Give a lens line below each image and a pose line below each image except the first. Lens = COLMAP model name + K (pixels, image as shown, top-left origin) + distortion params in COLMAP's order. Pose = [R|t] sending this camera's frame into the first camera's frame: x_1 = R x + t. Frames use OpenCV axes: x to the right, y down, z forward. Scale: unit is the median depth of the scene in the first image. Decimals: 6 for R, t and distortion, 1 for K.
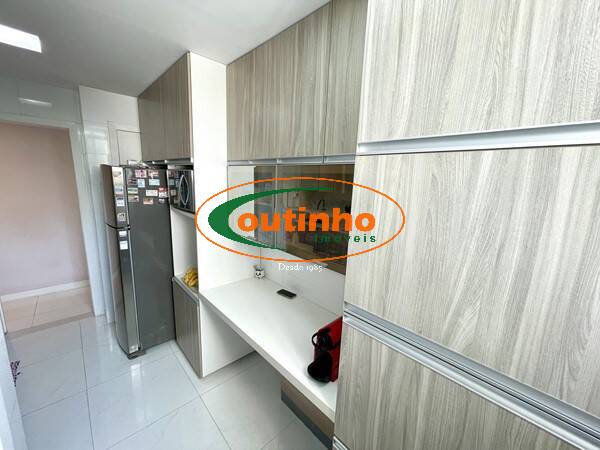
lens RADIAL K [[244.2, 0, 299.1], [0, 244.2, 222.4], [0, 0, 1]] dist [-0.000277, 0.001098]
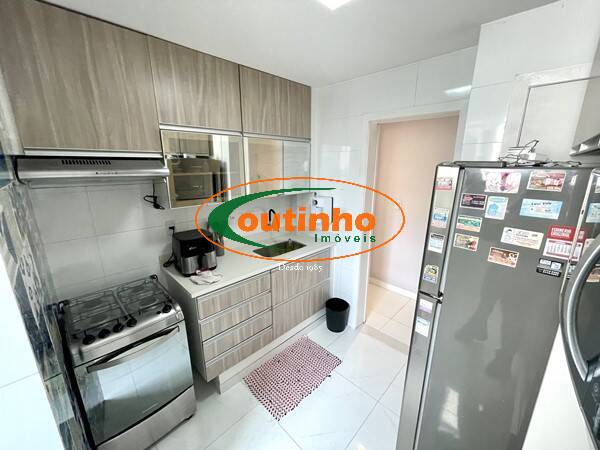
lens RADIAL K [[244.2, 0, 301.1], [0, 244.2, 225.4], [0, 0, 1]] dist [-0.000277, 0.001098]
pose [[0.033777, 0.197341, -0.979753, -0.282420], [-0.191254, 0.963472, 0.187468, -0.145586], [0.980959, 0.181050, 0.070286, 0.677757]]
